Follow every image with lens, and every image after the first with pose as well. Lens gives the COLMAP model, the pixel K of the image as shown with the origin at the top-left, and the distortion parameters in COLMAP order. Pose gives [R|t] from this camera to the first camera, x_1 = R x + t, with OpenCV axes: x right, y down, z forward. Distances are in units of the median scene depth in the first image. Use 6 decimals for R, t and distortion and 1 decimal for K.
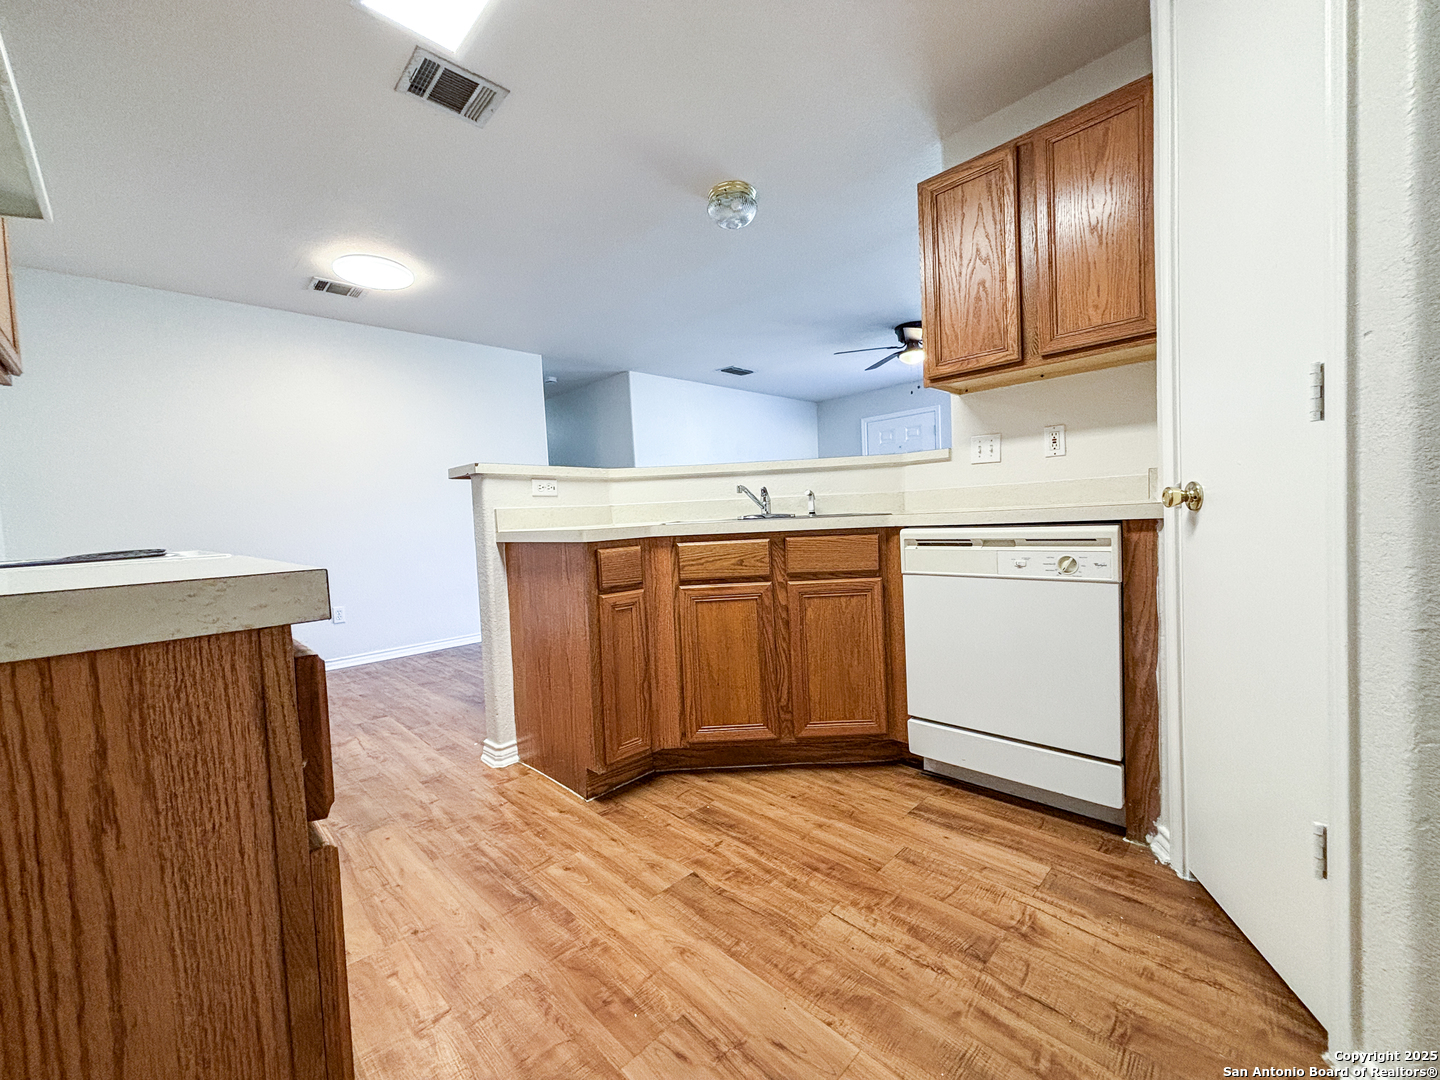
lens RADIAL K [[573.6, 0, 720.0], [0, 573.6, 540.0], [0, 0, 1]] dist [0.001309, -0.000402]
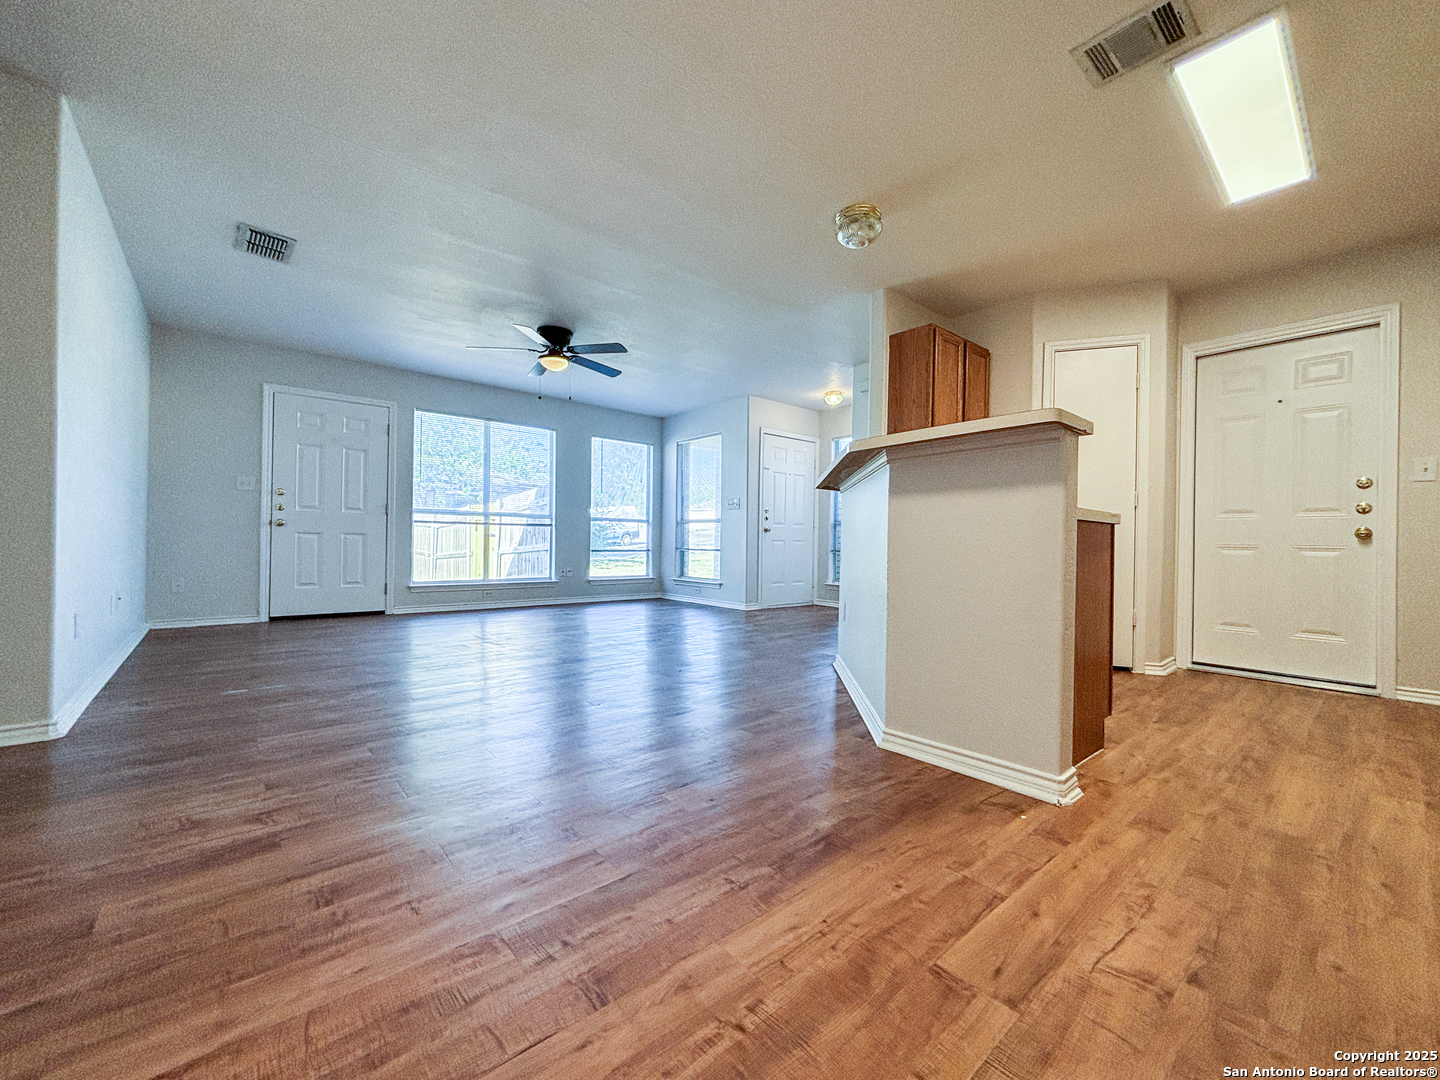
lens RADIAL K [[567.2, 0, 720.0], [0, 567.2, 540.0], [0, 0, 1]] dist [0.002590, 0.000311]
pose [[0.086950, 0.052985, 0.994803, -1.852296], [0.021140, 0.998262, -0.055017, 0.108693], [-0.995988, 0.025814, 0.085679, 2.115487]]
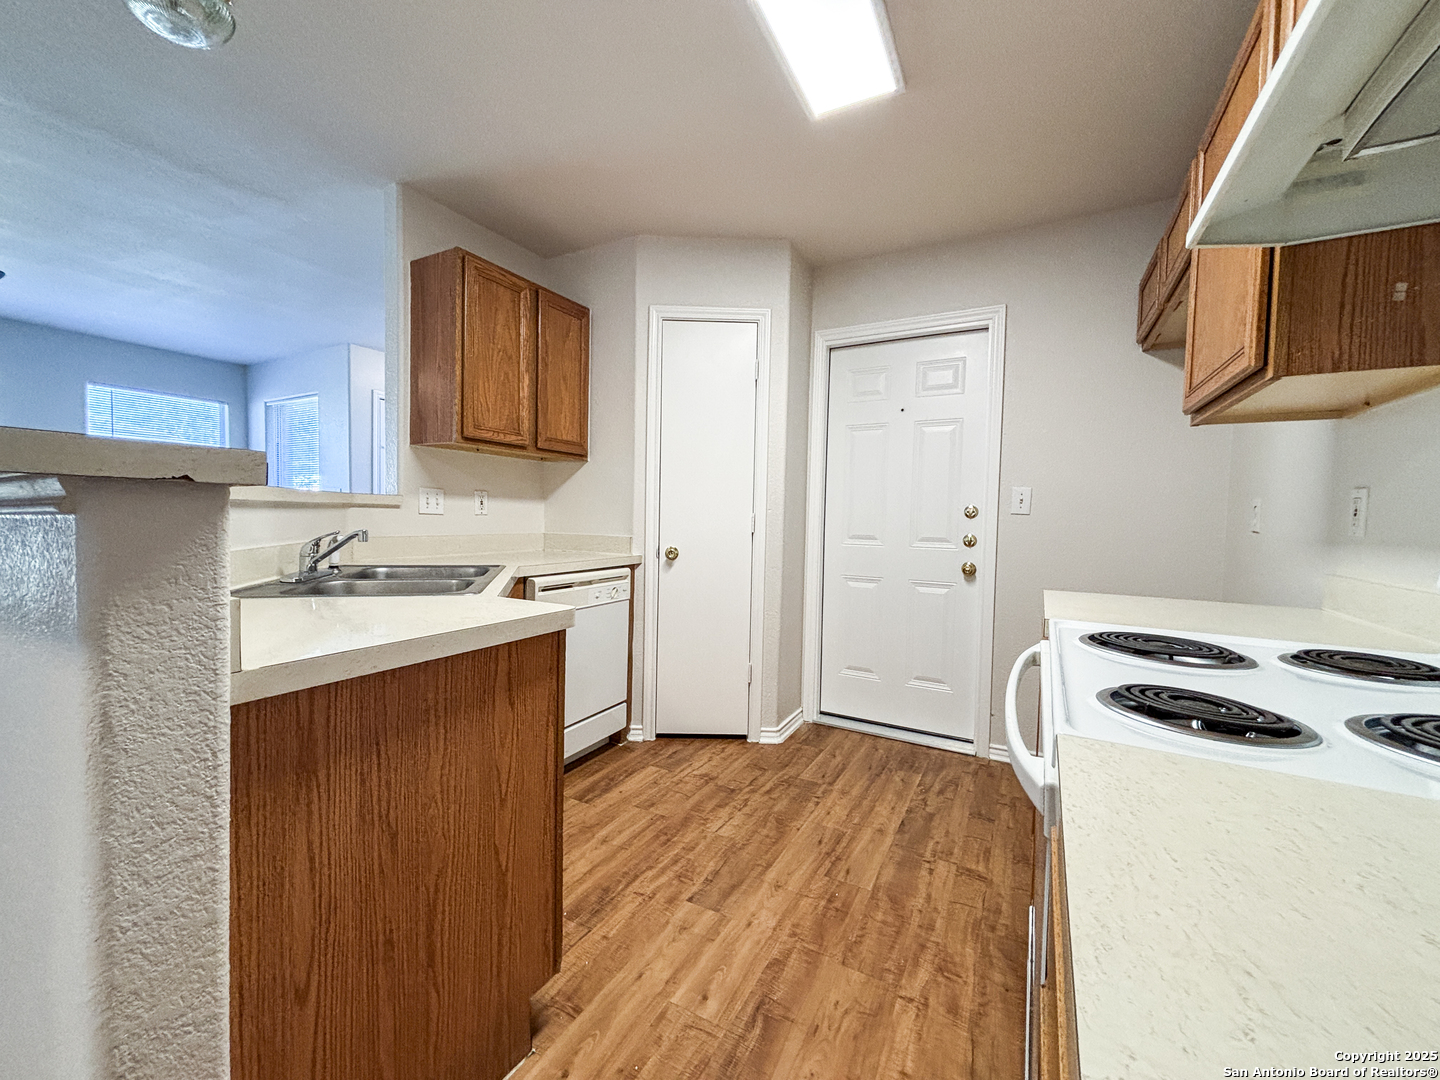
lens RADIAL K [[573.6, 0, 720.0], [0, 573.6, 540.0], [0, 0, 1]] dist [0.001309, -0.000402]
pose [[-0.278344, 0.003341, 0.960476, -1.123018], [0.036347, 0.999314, 0.007057, -0.115475], [-0.959793, 0.036875, -0.278275, 1.222705]]
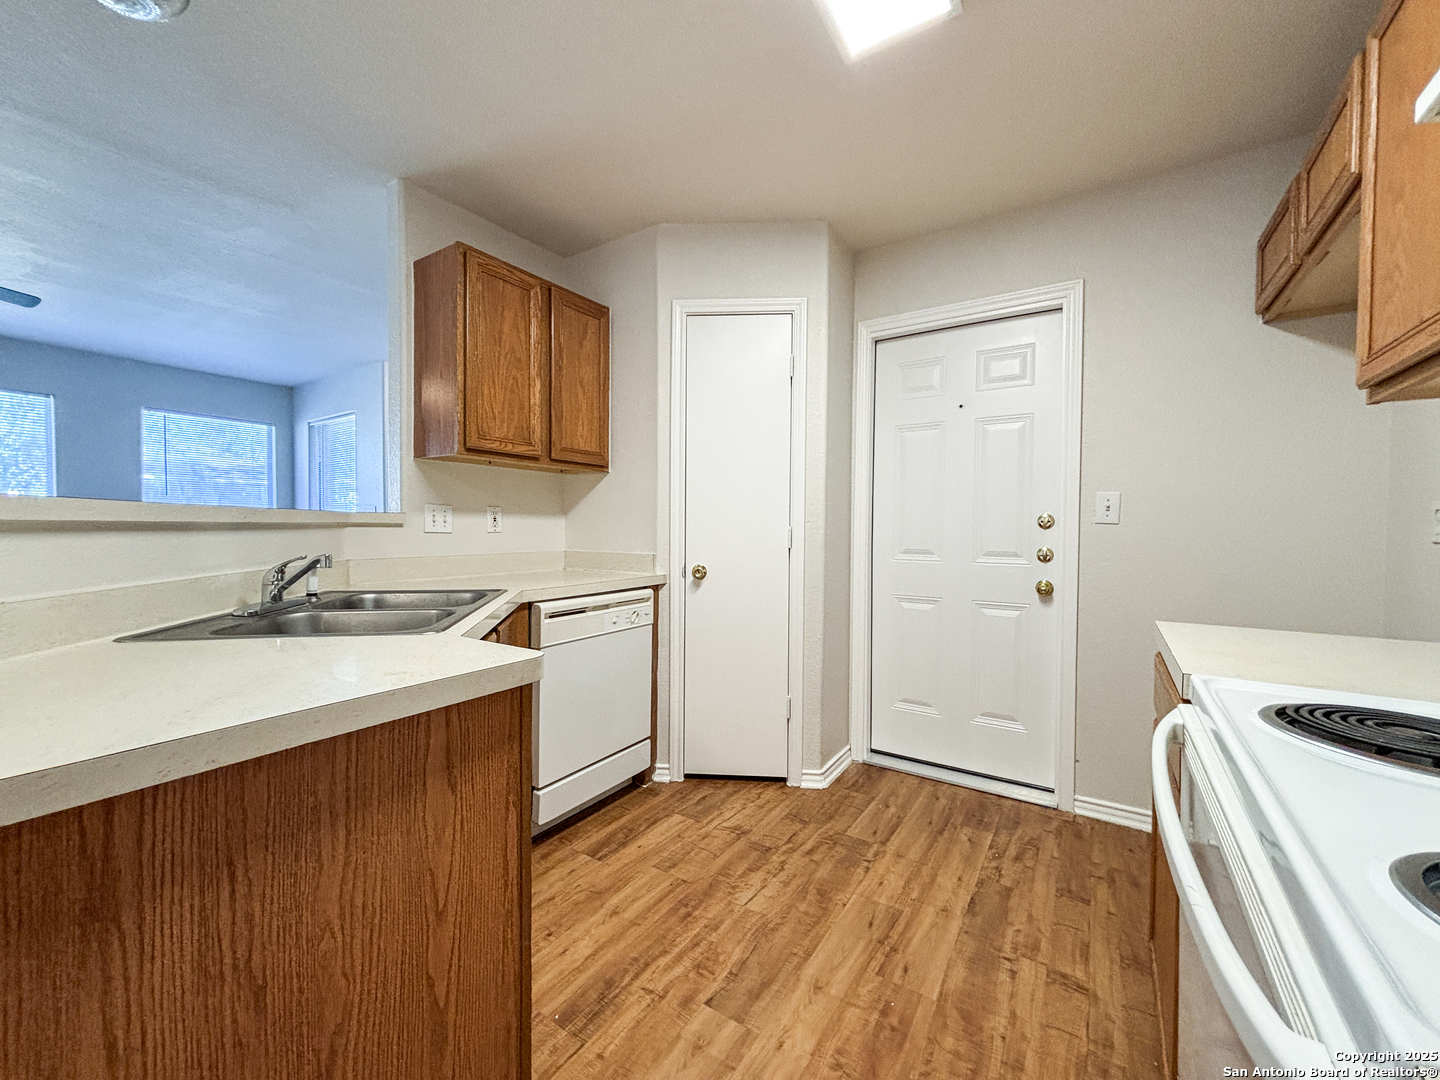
lens RADIAL K [[575.6, 0, 720.0], [0, 575.6, 540.0], [0, 0, 1]] dist [0.000811, 0.000443]
pose [[-0.197614, 0.026000, 0.979935, -0.952928], [0.046935, 0.998753, -0.017035, -0.127785], [-0.979156, 0.042627, -0.198588, 1.127892]]
